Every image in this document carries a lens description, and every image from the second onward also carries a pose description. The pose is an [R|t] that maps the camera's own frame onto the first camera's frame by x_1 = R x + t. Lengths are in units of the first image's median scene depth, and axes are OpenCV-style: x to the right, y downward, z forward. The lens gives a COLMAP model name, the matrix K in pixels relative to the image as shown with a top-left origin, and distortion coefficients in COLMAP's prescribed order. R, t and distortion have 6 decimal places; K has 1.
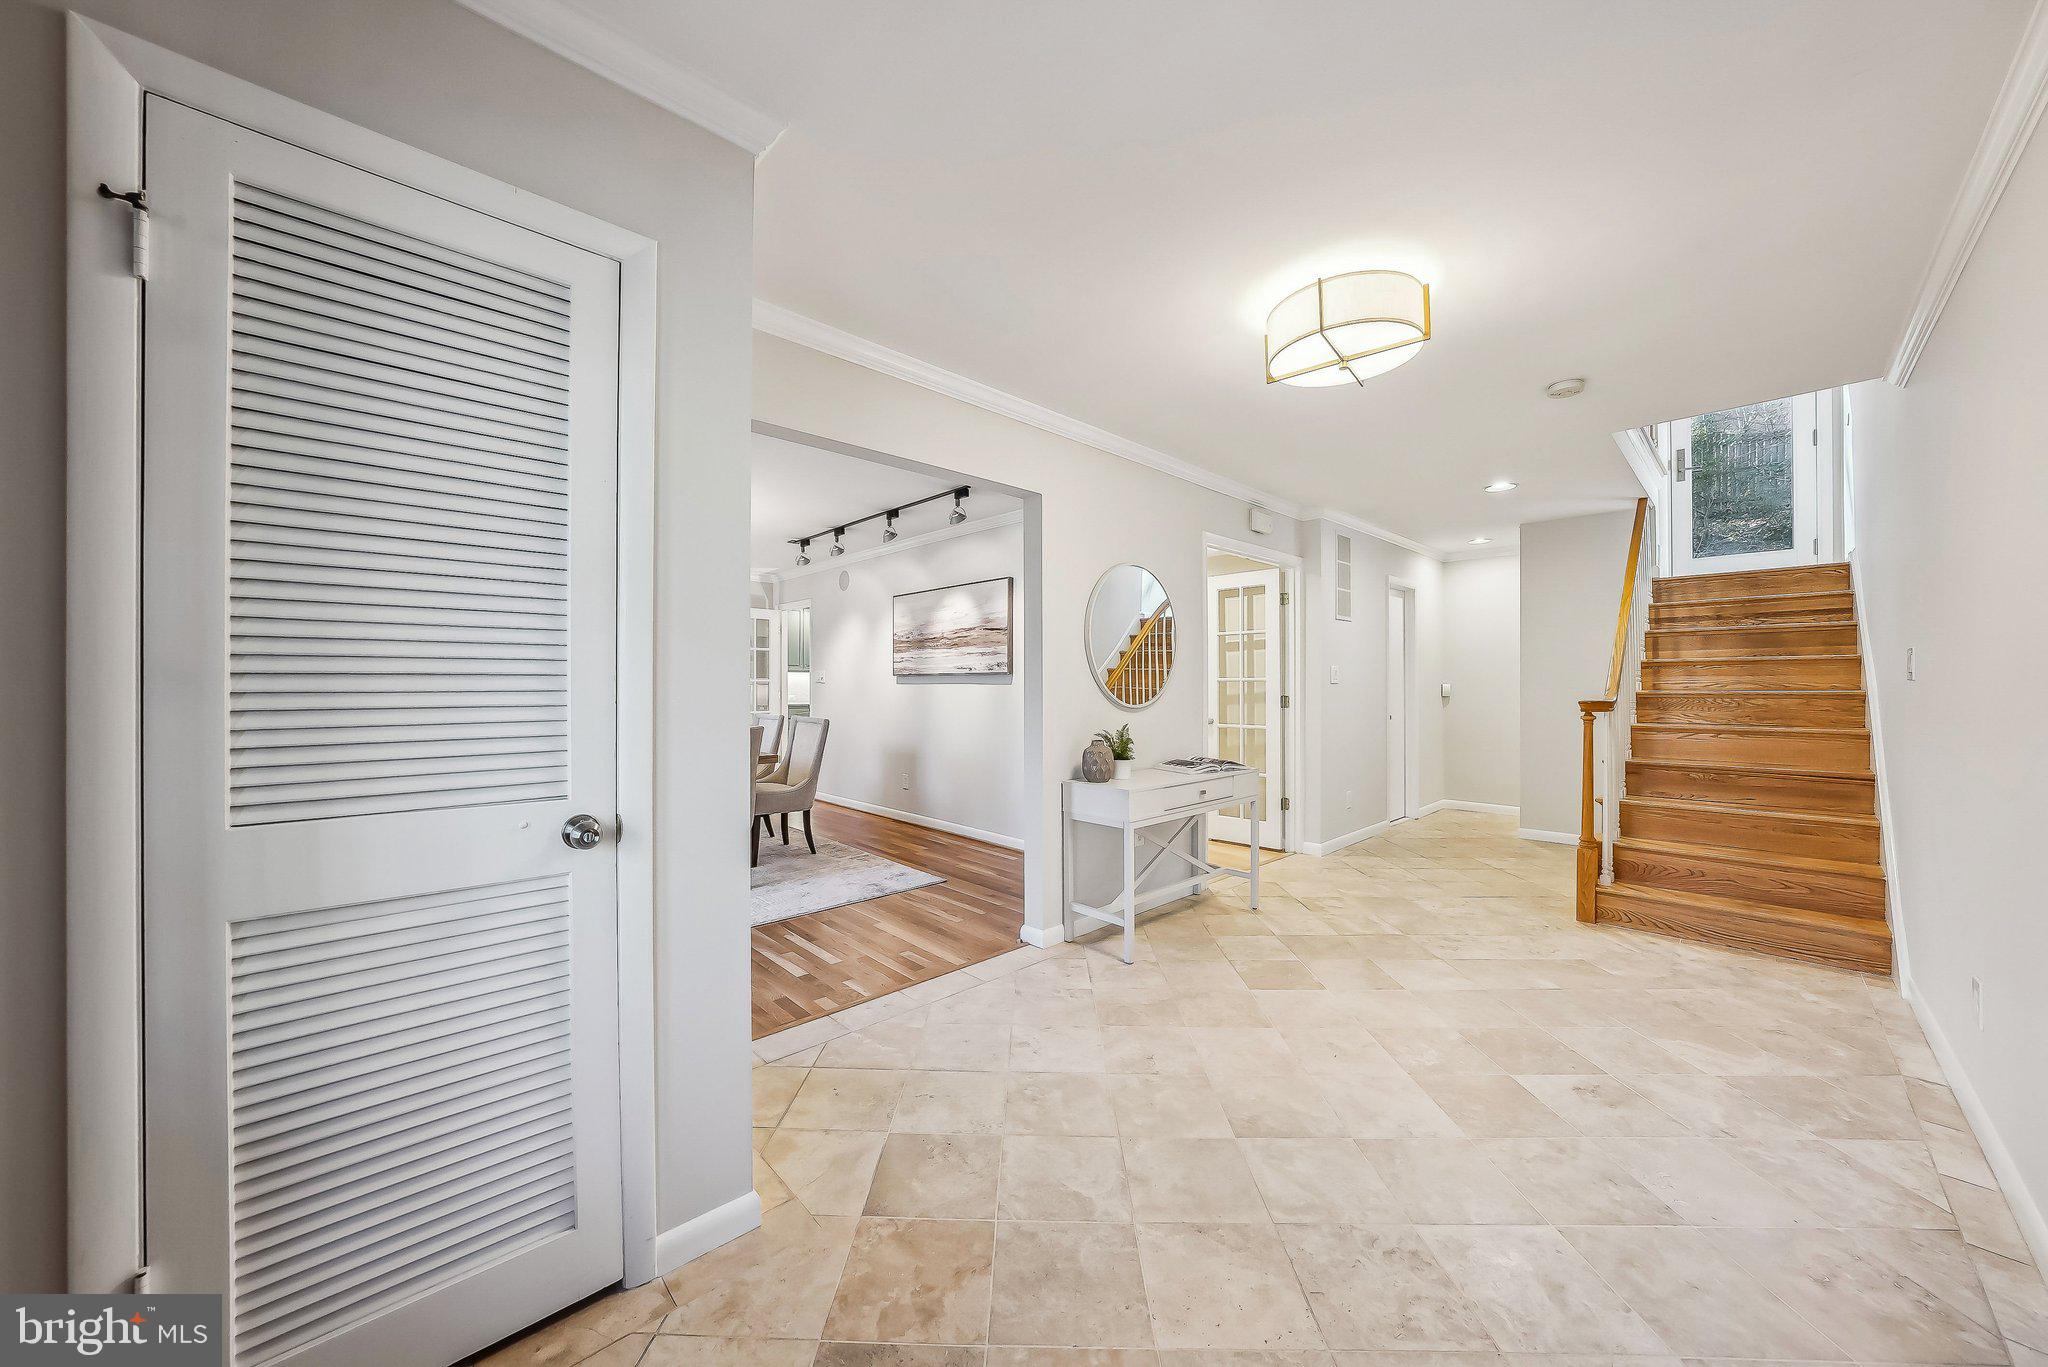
lens RADIAL K [[710.6, 0, 1011.8], [0, 710.6, 676.9], [0, 0, 1]] dist [-0.027138, 0.004293]
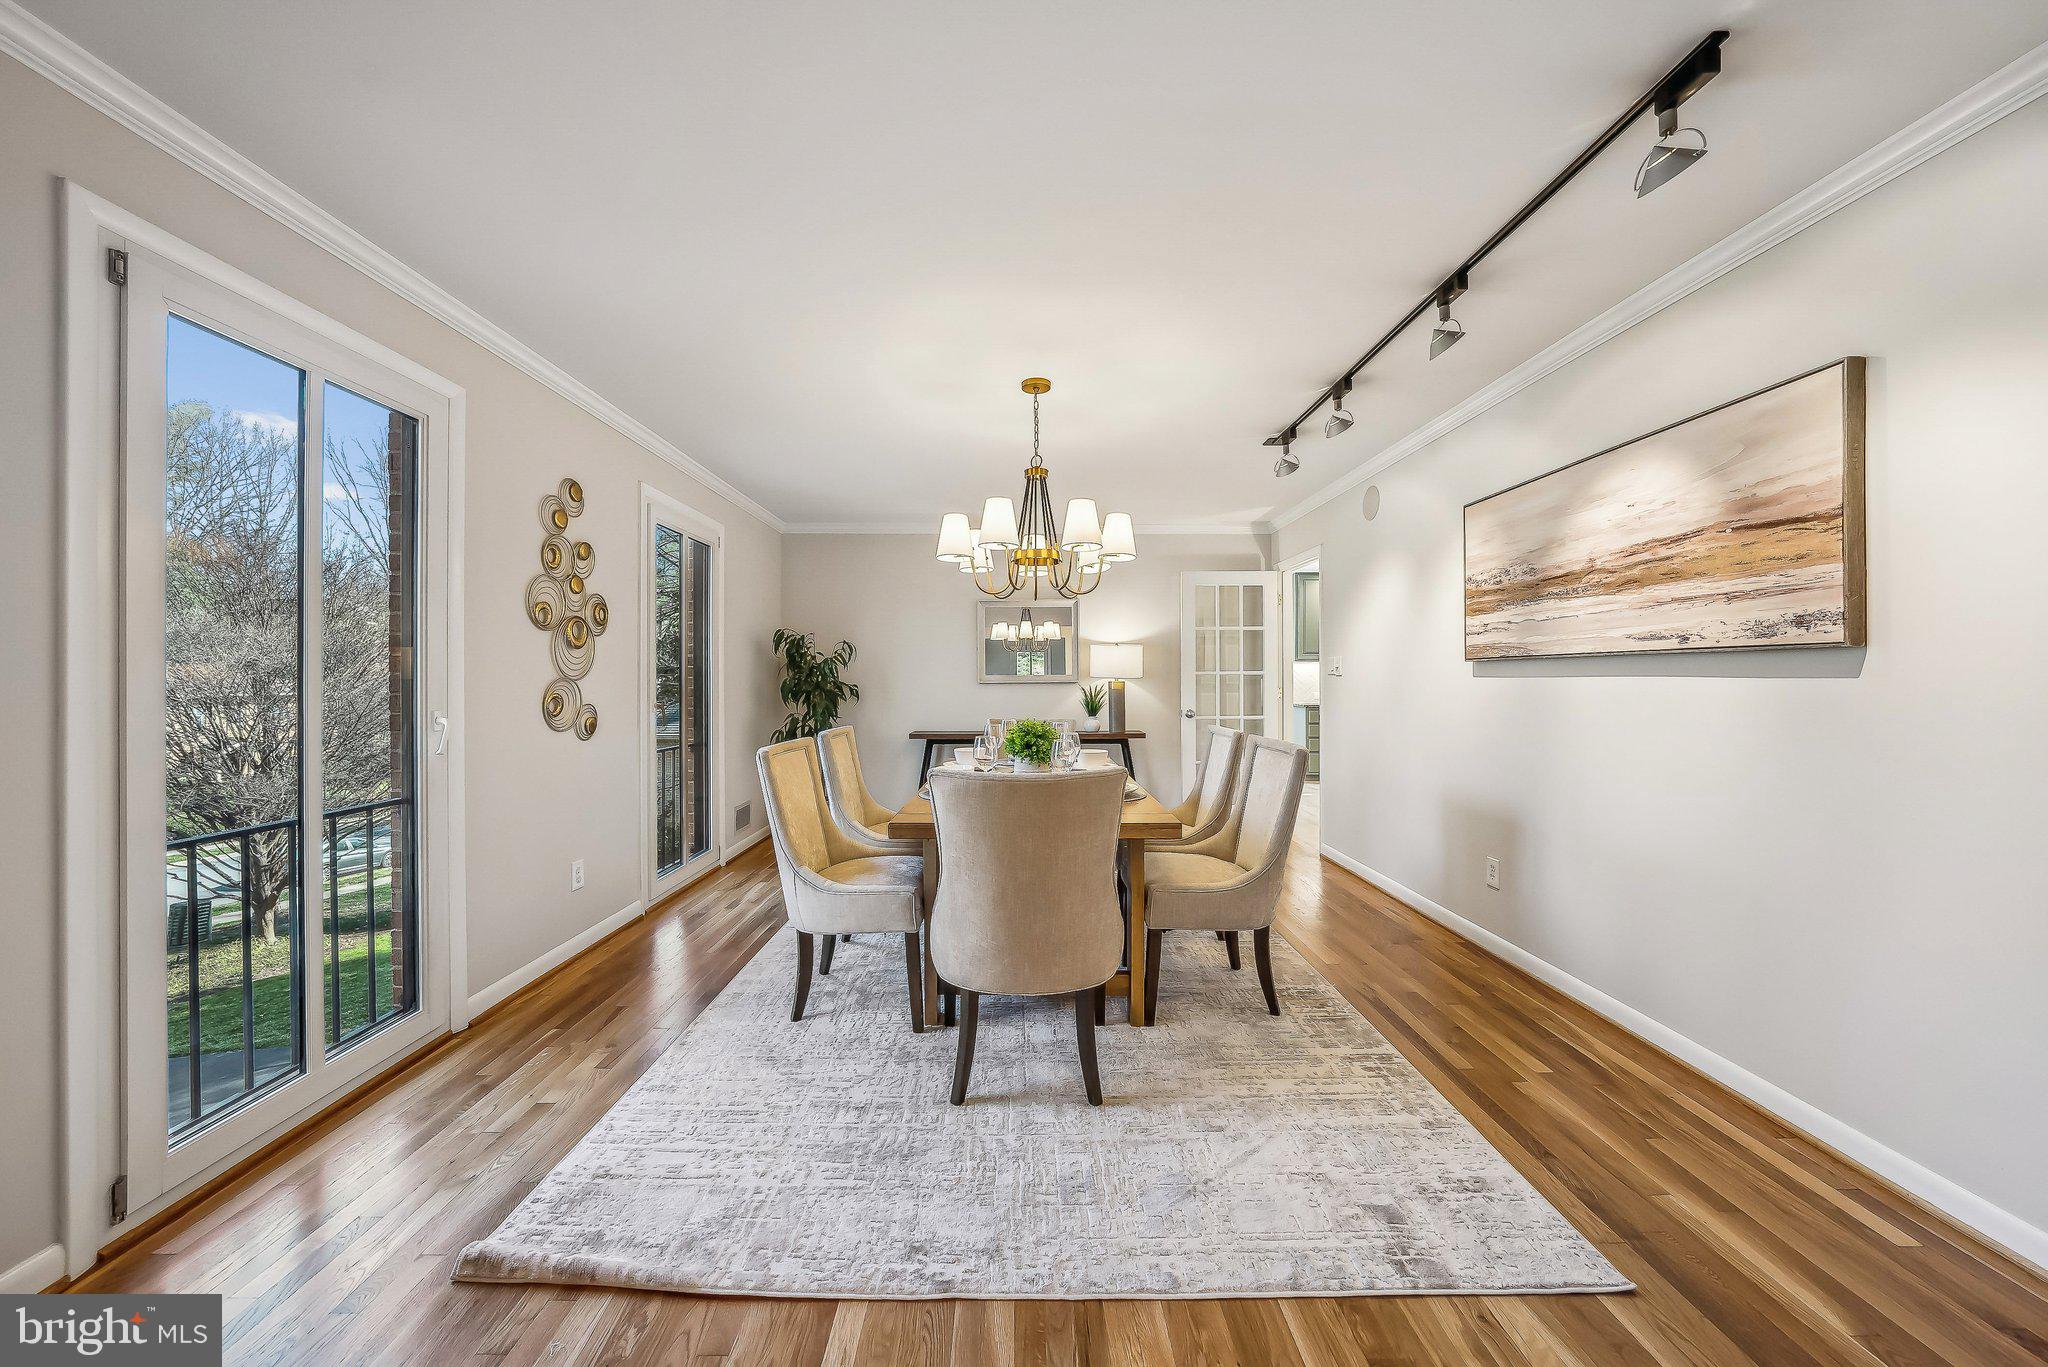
lens RADIAL K [[710.6, 0, 1011.8], [0, 710.6, 676.9], [0, 0, 1]] dist [-0.027138, 0.004293]
pose [[0.729221, -0.001886, -0.684275, -0.077748], [0.007799, 0.999954, 0.005555, 0.006388], [0.684233, -0.009388, 0.729203, 0.537365]]
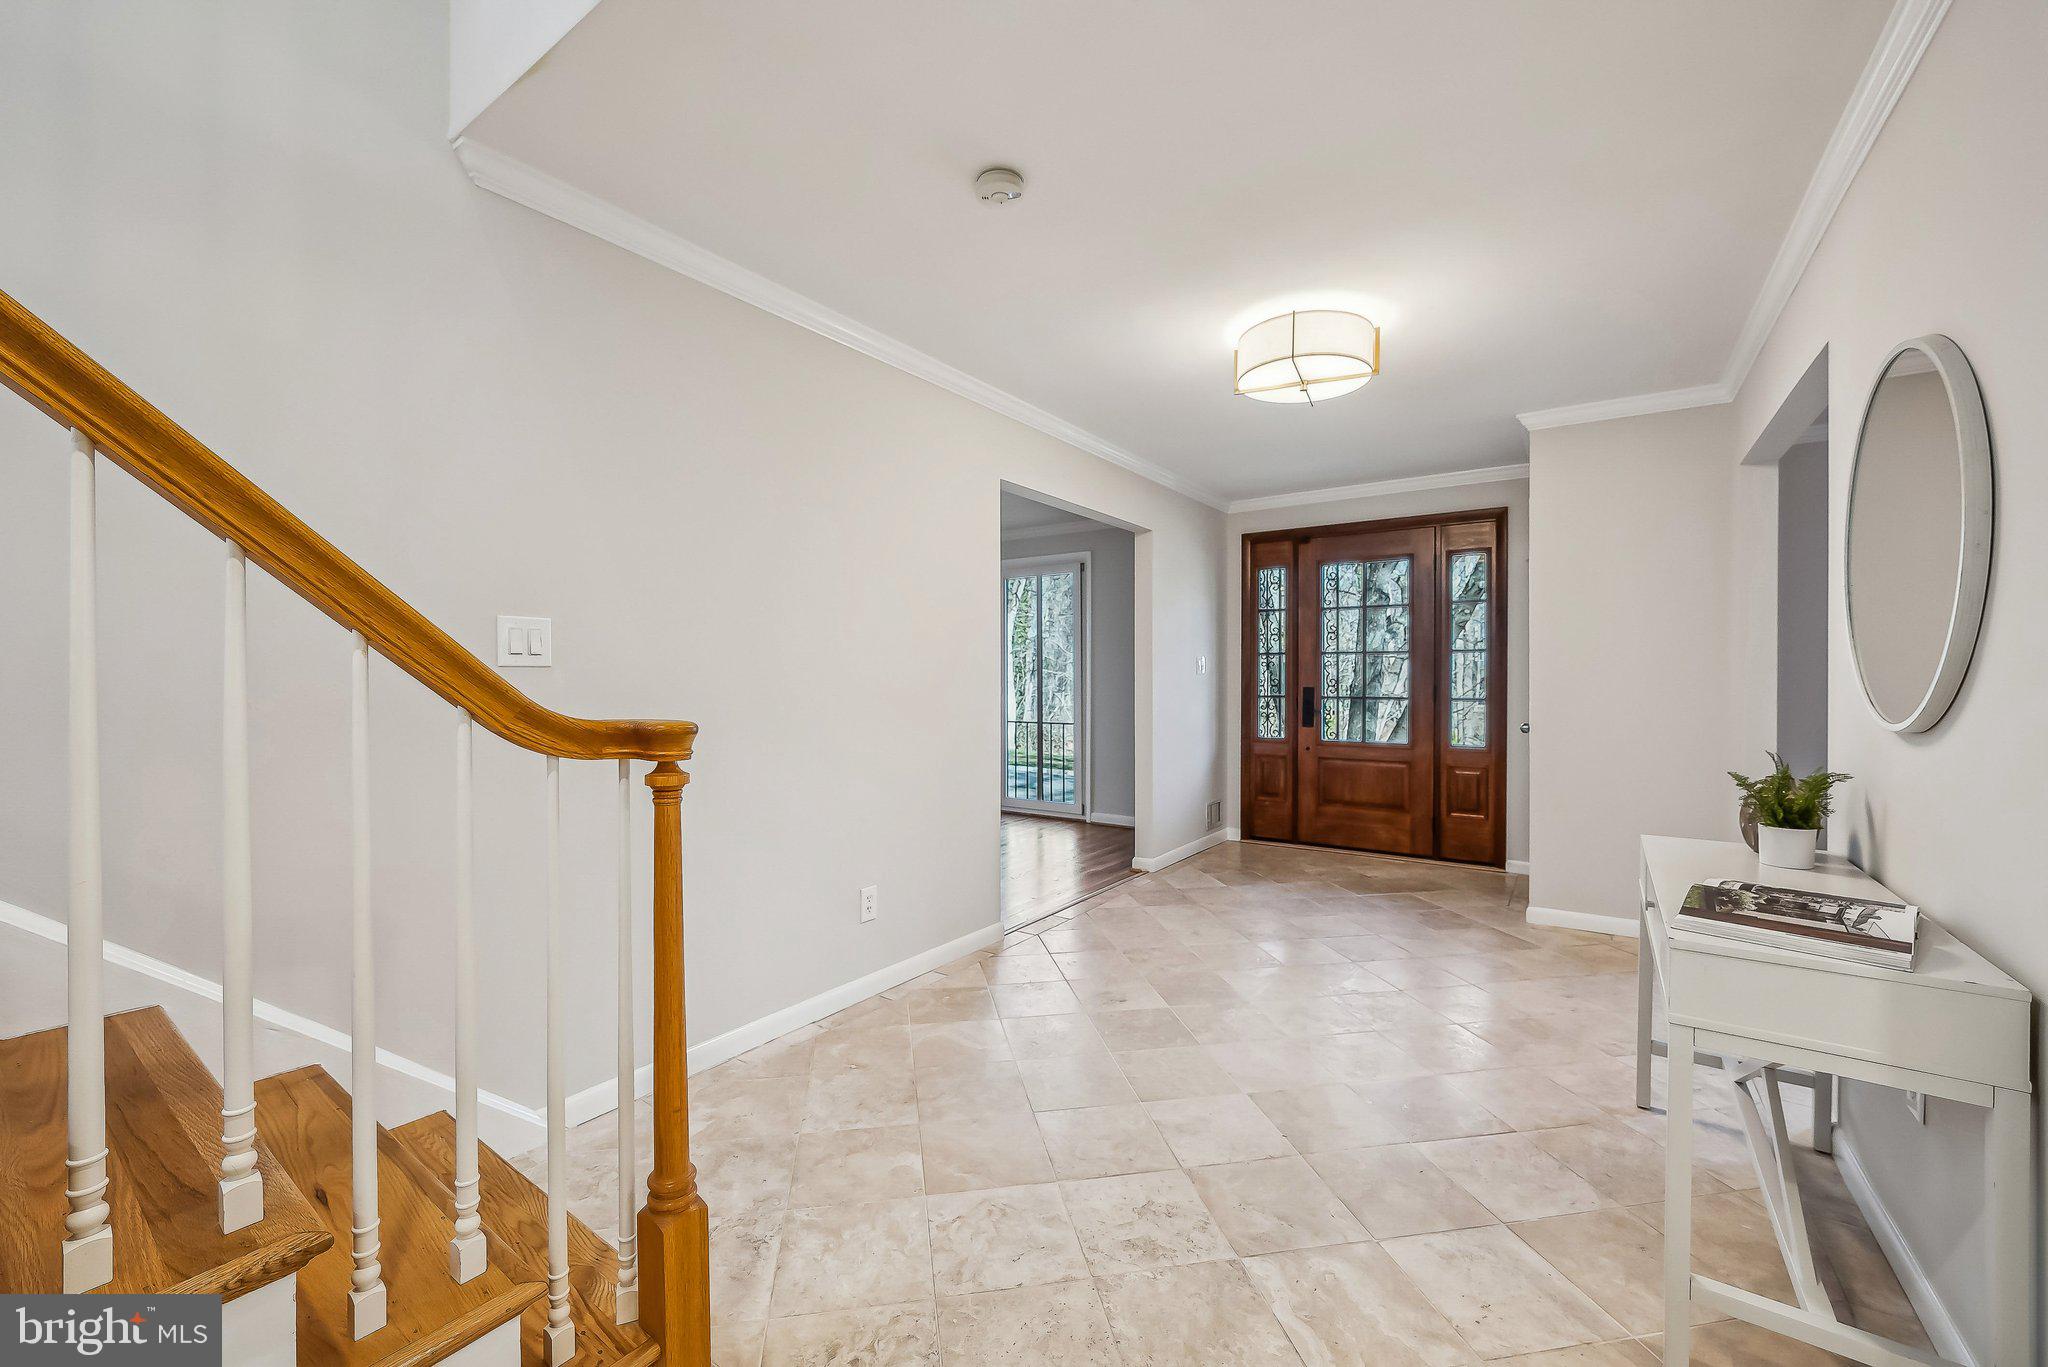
lens RADIAL K [[811.6, 0, 1024.0], [0, 811.6, 683.5], [0, 0, 1]] dist [-0.002009, 0.000068]
pose [[-0.977175, 0.002704, -0.212418, 0.574903], [0.003266, 0.999992, -0.002293, 0.014302], [0.212410, -0.002935, -0.977176, 1.057599]]
